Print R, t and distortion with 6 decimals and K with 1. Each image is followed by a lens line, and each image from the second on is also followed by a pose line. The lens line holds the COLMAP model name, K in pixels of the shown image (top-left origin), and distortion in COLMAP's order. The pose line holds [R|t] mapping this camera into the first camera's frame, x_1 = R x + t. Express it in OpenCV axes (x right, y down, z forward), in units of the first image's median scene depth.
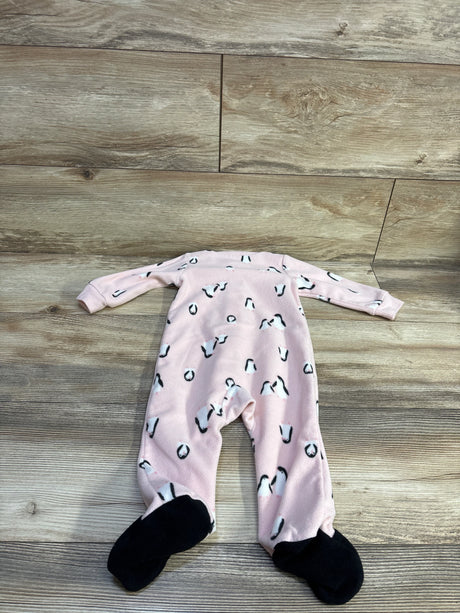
lens RADIAL K [[460.0, 0, 237.1], [0, 460.0, 300.6], [0, 0, 1]] dist [0.018546, -0.037835]
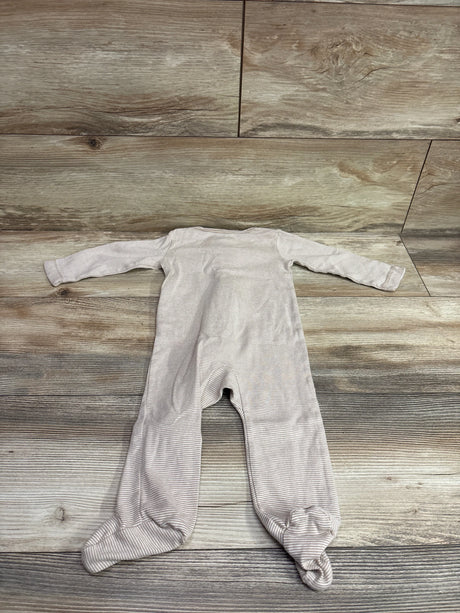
lens RADIAL K [[460.0, 0, 228.5], [0, 460.0, 300.5], [0, 0, 1]] dist [0.018546, -0.037835]
pose [[0.999750, -0.022090, -0.003574, -0.067102], [0.022282, 0.997421, 0.068226, -0.021513], [0.002058, -0.068288, 0.997664, 0.076504]]
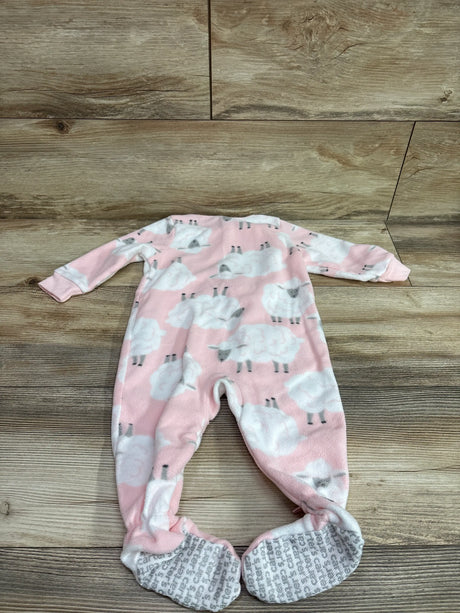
lens RADIAL K [[460.0, 0, 232.7], [0, 460.0, 304.6], [0, 0, 1]] dist [0.018546, -0.037835]
pose [[0.999454, -0.020597, -0.025828, 0.018815], [0.022922, 0.995384, 0.093200, -0.011776], [0.023789, -0.093741, 0.995312, 0.109255]]
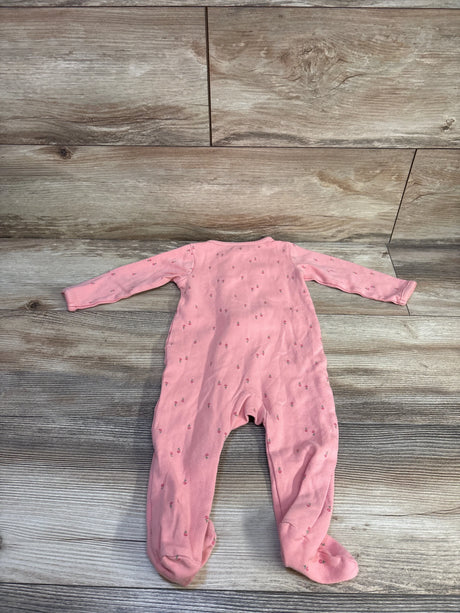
lens RADIAL K [[460.0, 0, 235.0], [0, 460.0, 299.0], [0, 0, 1]] dist [0.018546, -0.037835]
pose [[0.998338, -0.005758, -0.057342, 0.060002], [0.011694, 0.994535, 0.103742, -0.087776], [0.056431, -0.104240, 0.992950, 0.111767]]
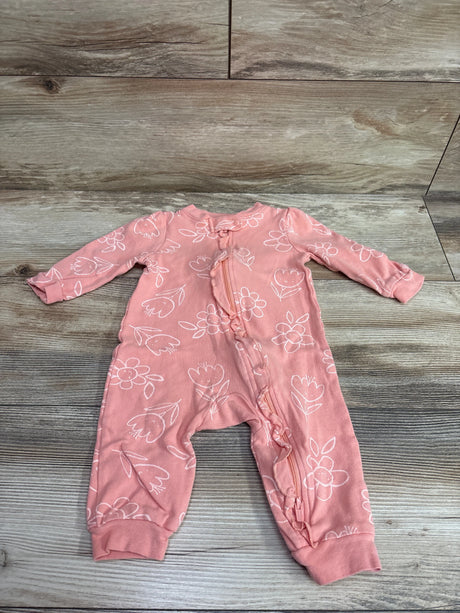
lens RADIAL K [[460.0, 0, 230.5], [0, 460.0, 297.7], [0, 0, 1]] dist [0.018546, -0.037835]
pose [[0.999455, -0.004698, -0.032672, -0.015342], [0.011817, 0.975141, 0.221271, -0.111530], [0.030820, -0.221537, 0.974665, 0.234473]]
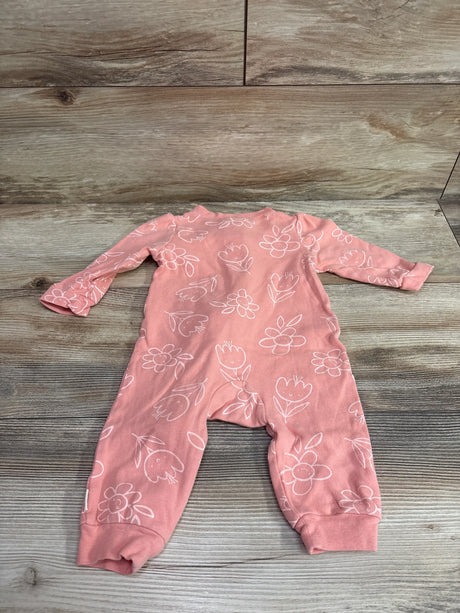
lens RADIAL K [[460.0, 0, 231.6], [0, 460.0, 304.0], [0, 0, 1]] dist [0.018546, -0.037835]
pose [[0.999101, -0.032924, -0.026723, -0.054555], [0.037451, 0.980695, 0.191922, -0.088058], [0.019888, -0.192750, 0.981046, 0.240350]]
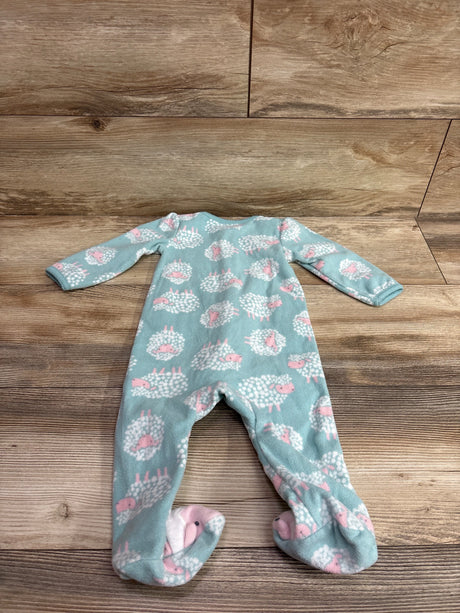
lens RADIAL K [[460.0, 0, 236.5], [0, 460.0, 299.9], [0, 0, 1]] dist [0.018546, -0.037835]
pose [[0.999624, -0.021421, -0.017107, -0.057376], [0.023194, 0.993523, 0.111243, -0.036735], [0.014613, -0.111598, 0.993646, 0.105822]]
